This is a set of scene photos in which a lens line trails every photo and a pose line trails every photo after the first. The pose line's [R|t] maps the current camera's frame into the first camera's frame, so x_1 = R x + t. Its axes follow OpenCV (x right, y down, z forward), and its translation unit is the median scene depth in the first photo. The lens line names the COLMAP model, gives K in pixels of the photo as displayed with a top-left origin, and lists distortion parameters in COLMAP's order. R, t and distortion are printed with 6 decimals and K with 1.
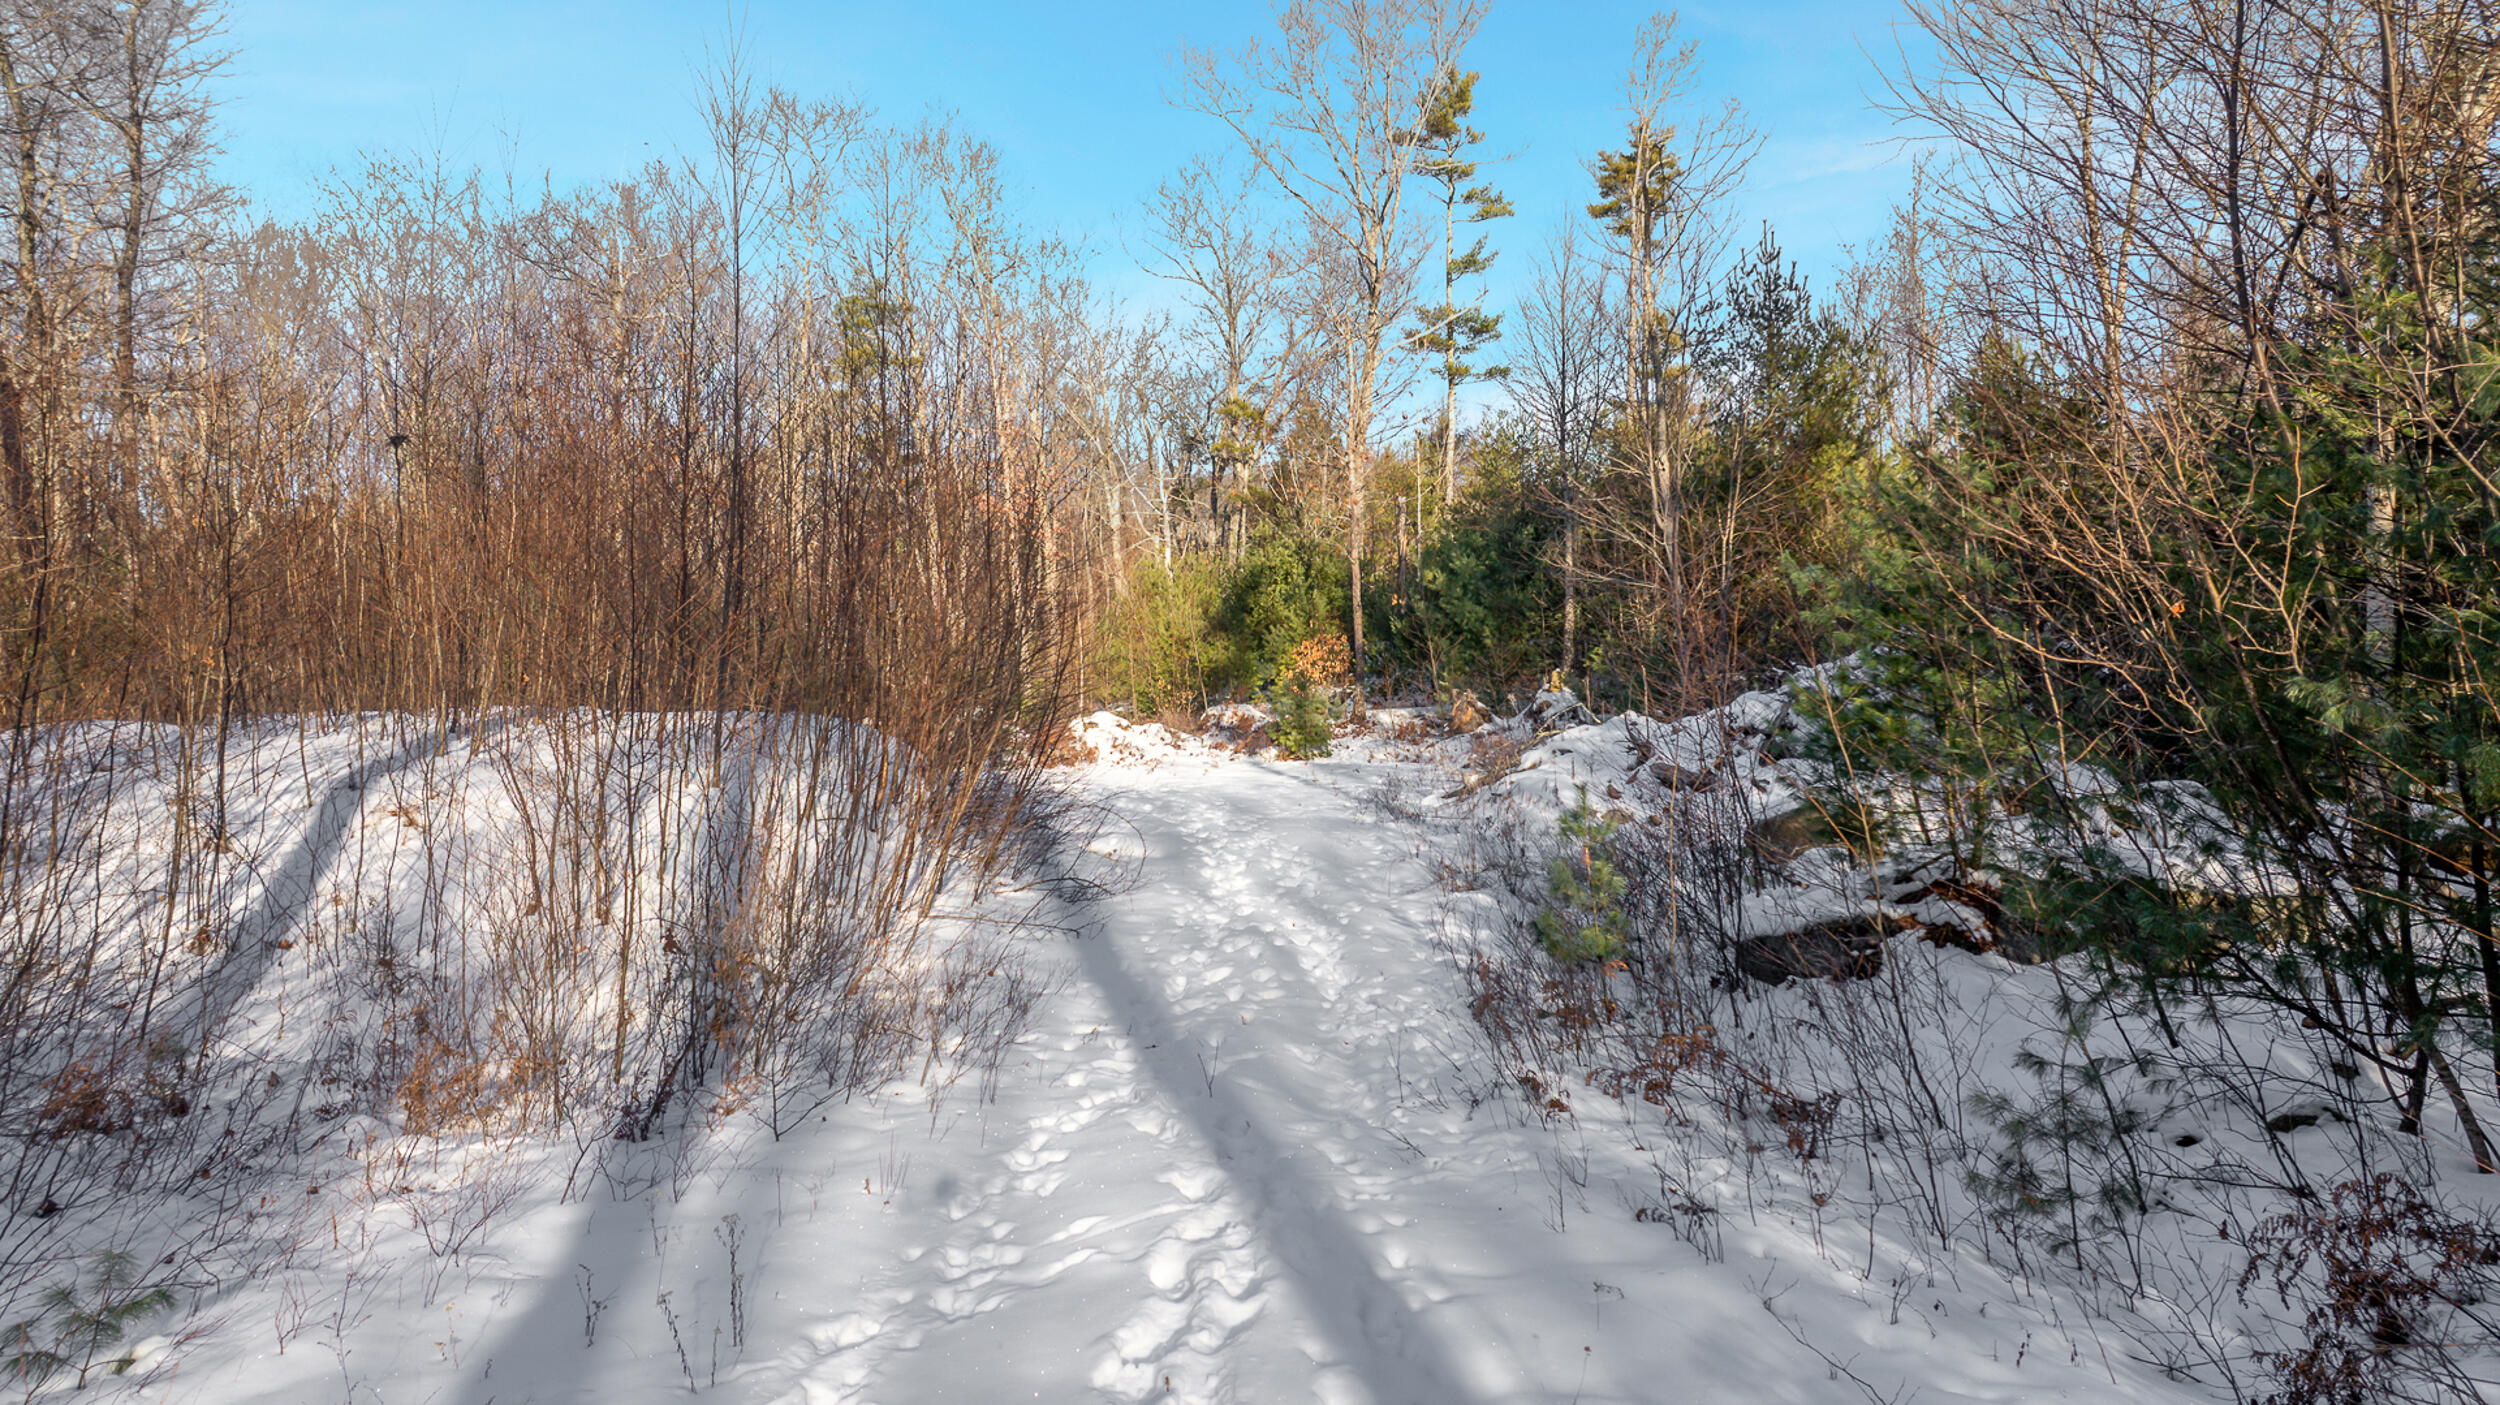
lens RADIAL K [[1765.6, 0, 1250.0], [0, 1765.6, 702.5], [0, 0, 1]] dist [-0.009595, -0.032677]
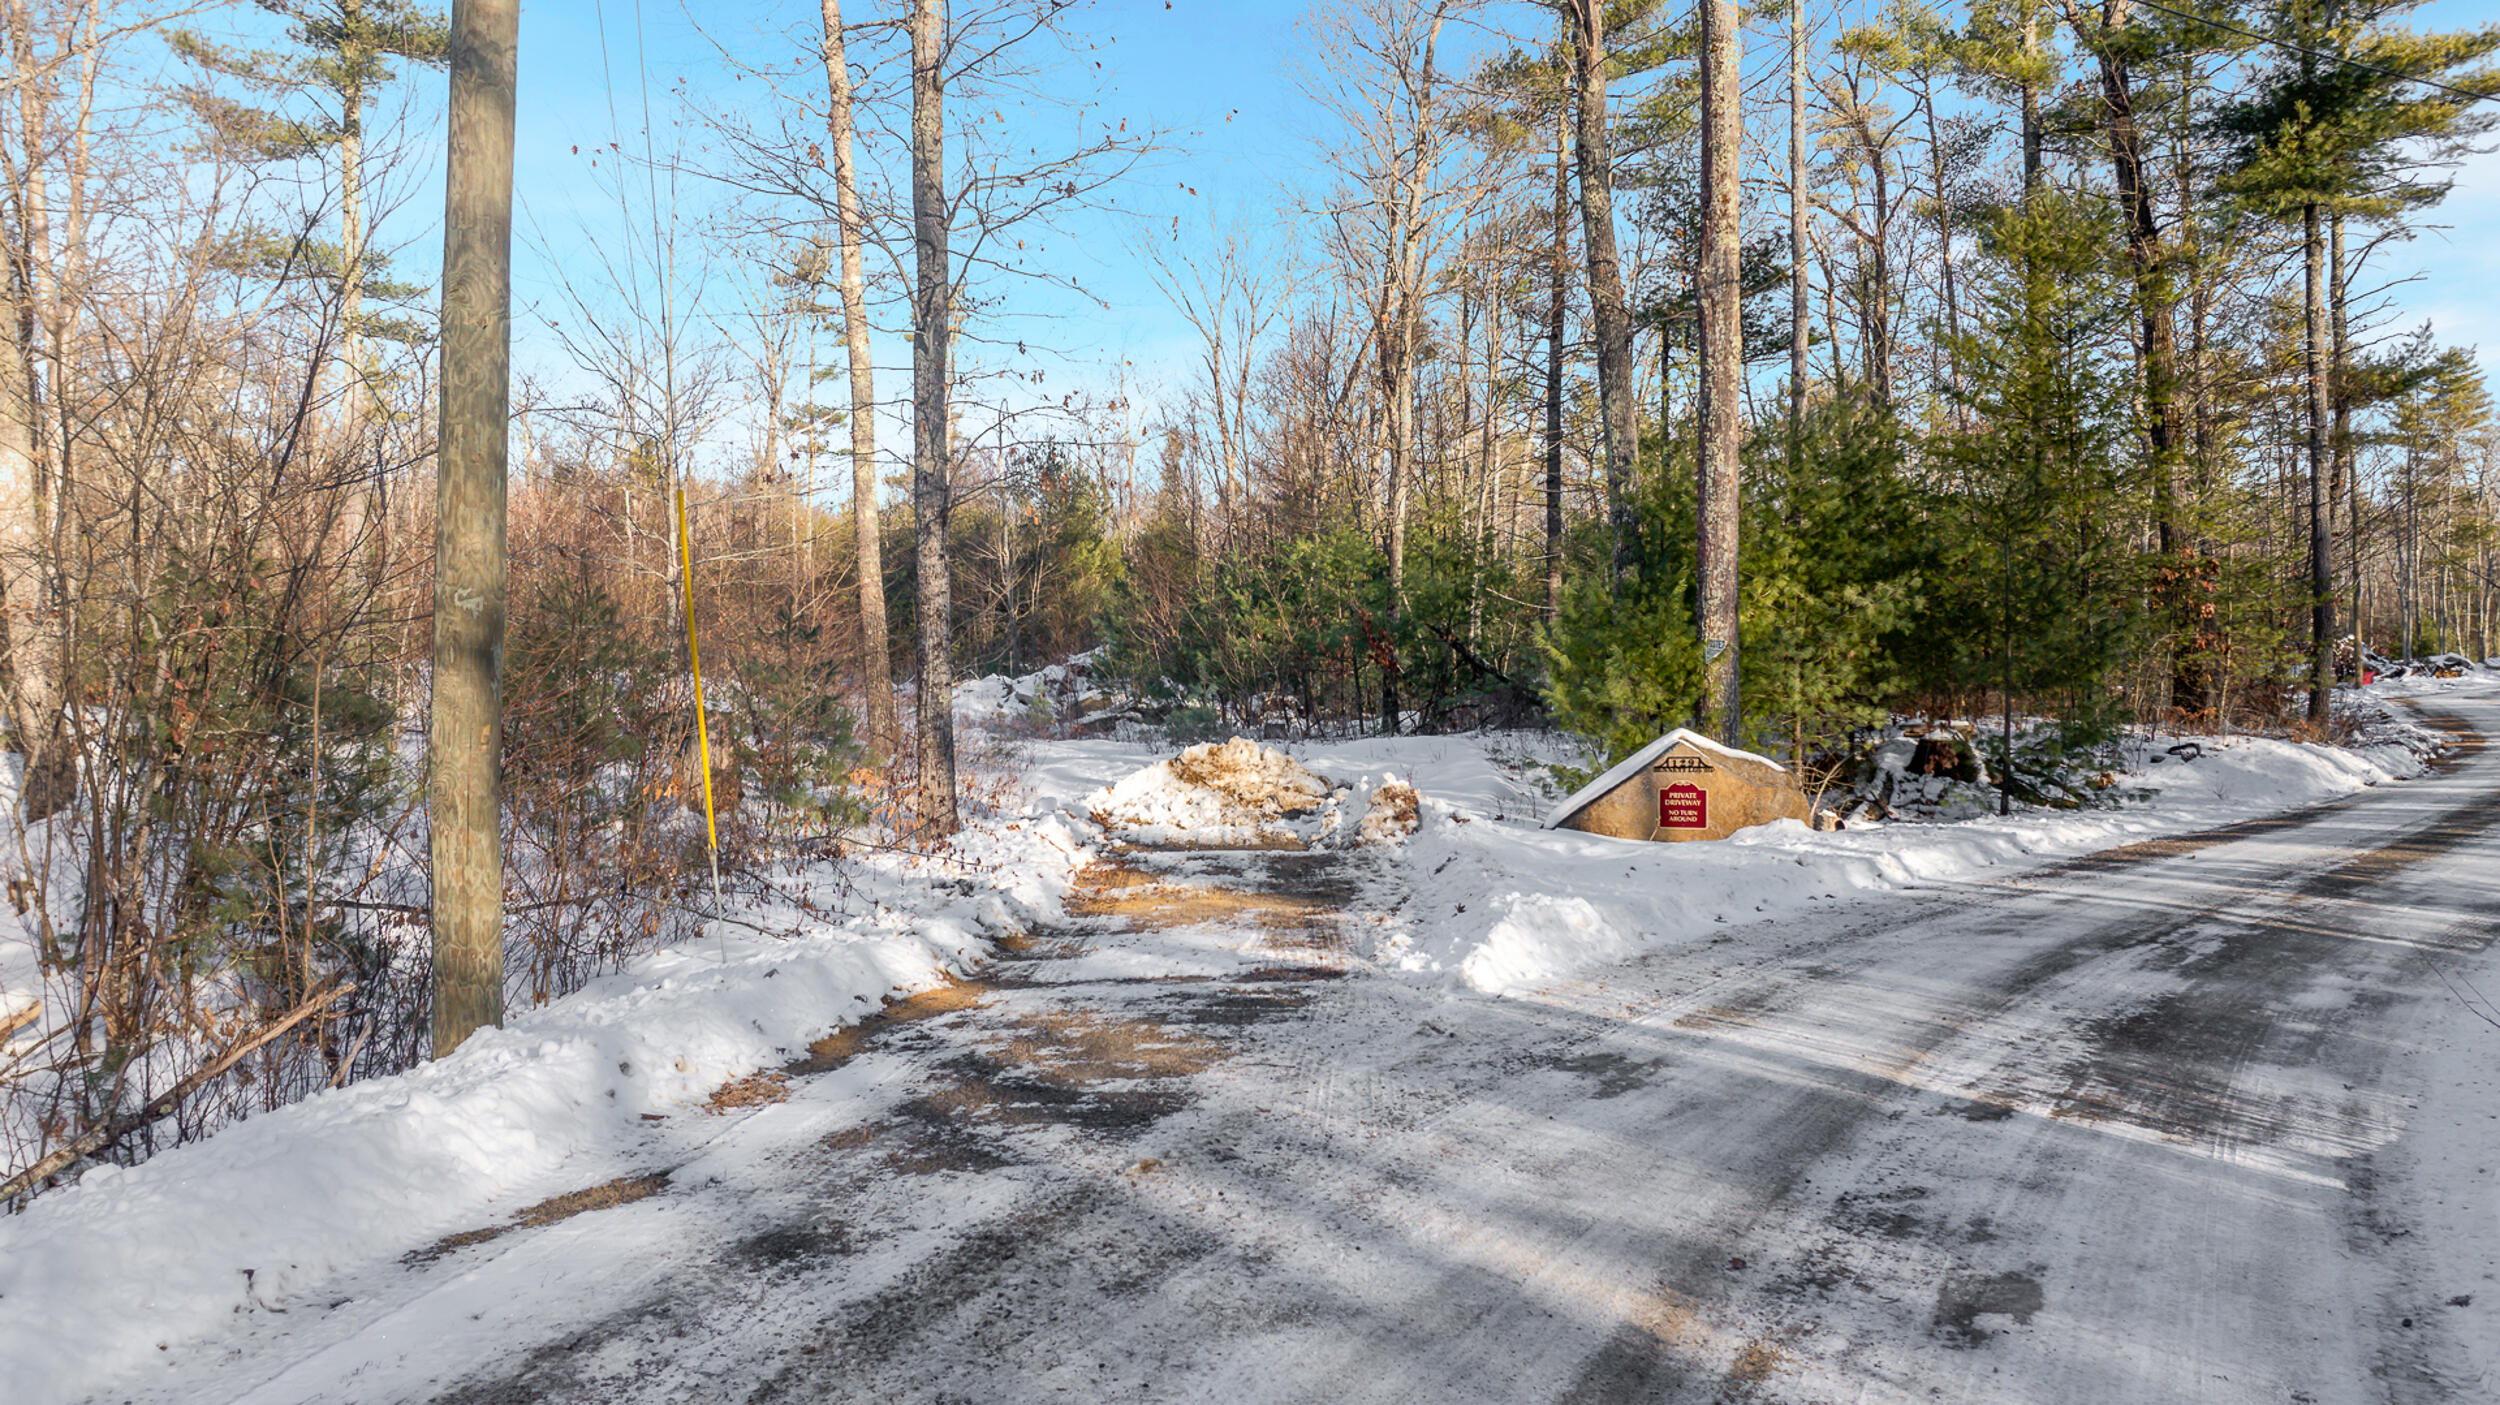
lens RADIAL K [[1765.6, 0, 1250.0], [0, 1765.6, 702.5], [0, 0, 1]] dist [-0.009595, -0.032677]
pose [[0.907742, 0.003582, 0.419514, -0.323068], [-0.002661, 0.999993, -0.002779, 0.035329], [-0.419521, 0.001407, 0.907745, -0.855858]]
